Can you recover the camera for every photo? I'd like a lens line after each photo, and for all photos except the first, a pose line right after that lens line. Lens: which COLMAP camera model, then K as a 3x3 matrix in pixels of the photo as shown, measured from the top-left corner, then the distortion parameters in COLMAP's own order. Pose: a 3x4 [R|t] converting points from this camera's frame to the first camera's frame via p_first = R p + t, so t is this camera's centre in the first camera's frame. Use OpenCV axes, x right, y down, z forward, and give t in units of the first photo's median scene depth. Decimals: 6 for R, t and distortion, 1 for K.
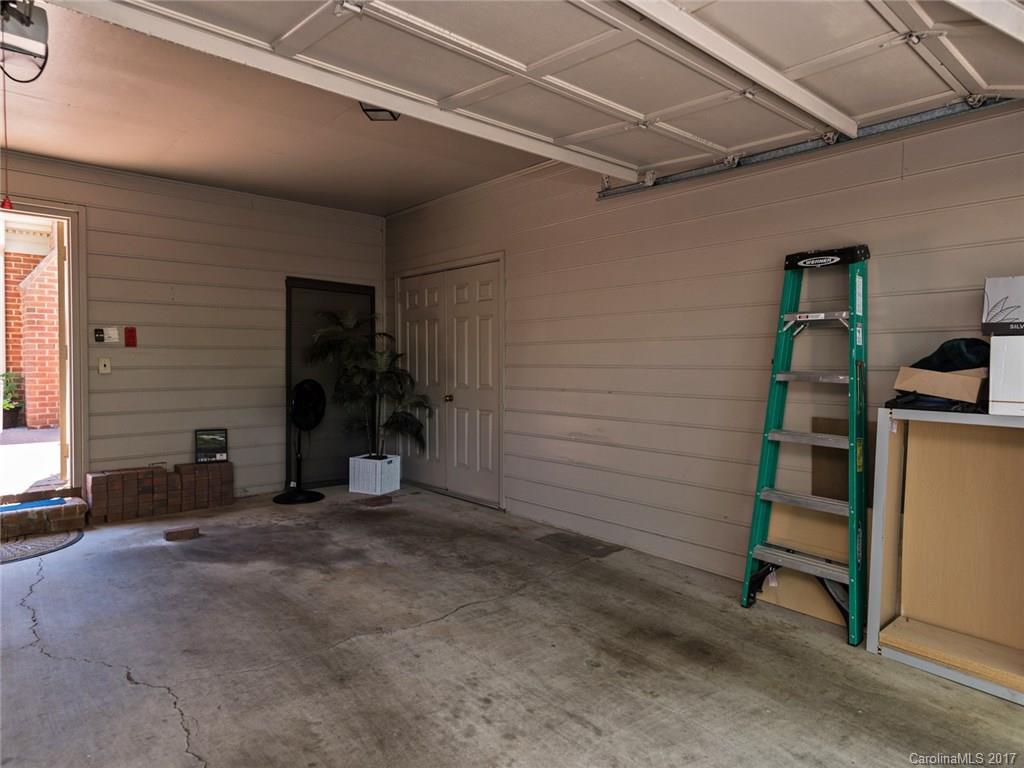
lens RADIAL K [[628.3, 0, 505.1], [0, 628.3, 363.0], [0, 0, 1]] dist [0.005788, 0.001793]
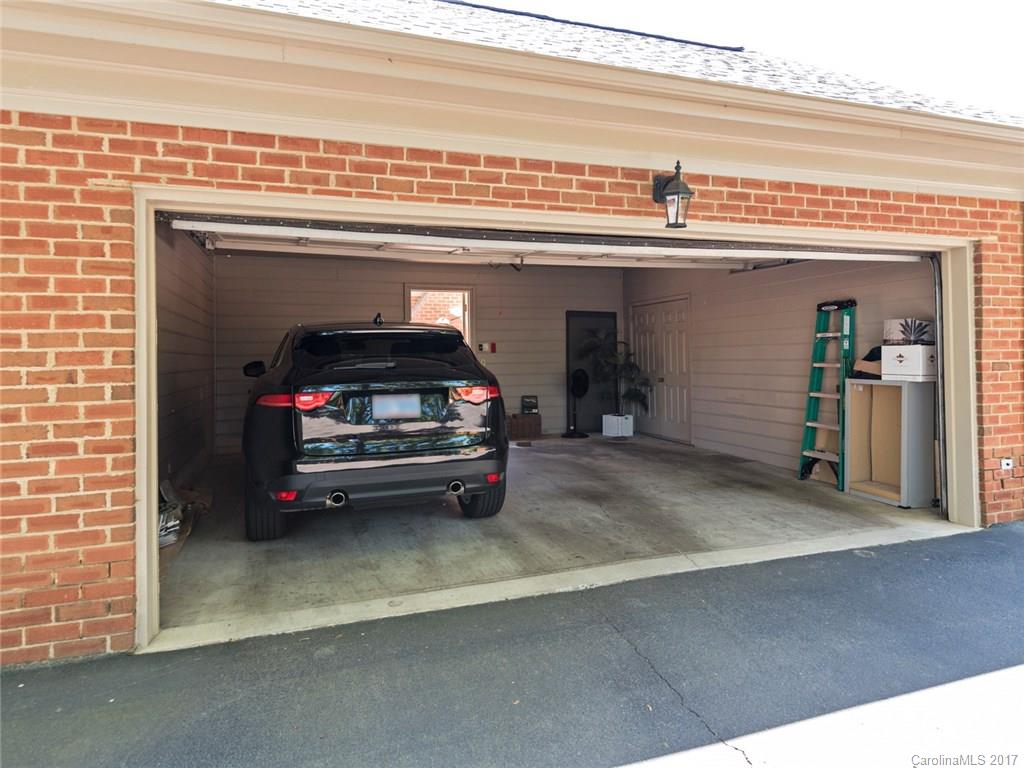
lens RADIAL K [[628.3, 0, 505.1], [0, 628.3, 363.0], [0, 0, 1]] dist [0.005788, 0.001793]
pose [[0.924989, -0.009940, -0.379863, 0.162241], [0.013940, 0.999873, 0.007779, -0.007331], [0.379737, -0.012490, 0.925010, -0.701847]]
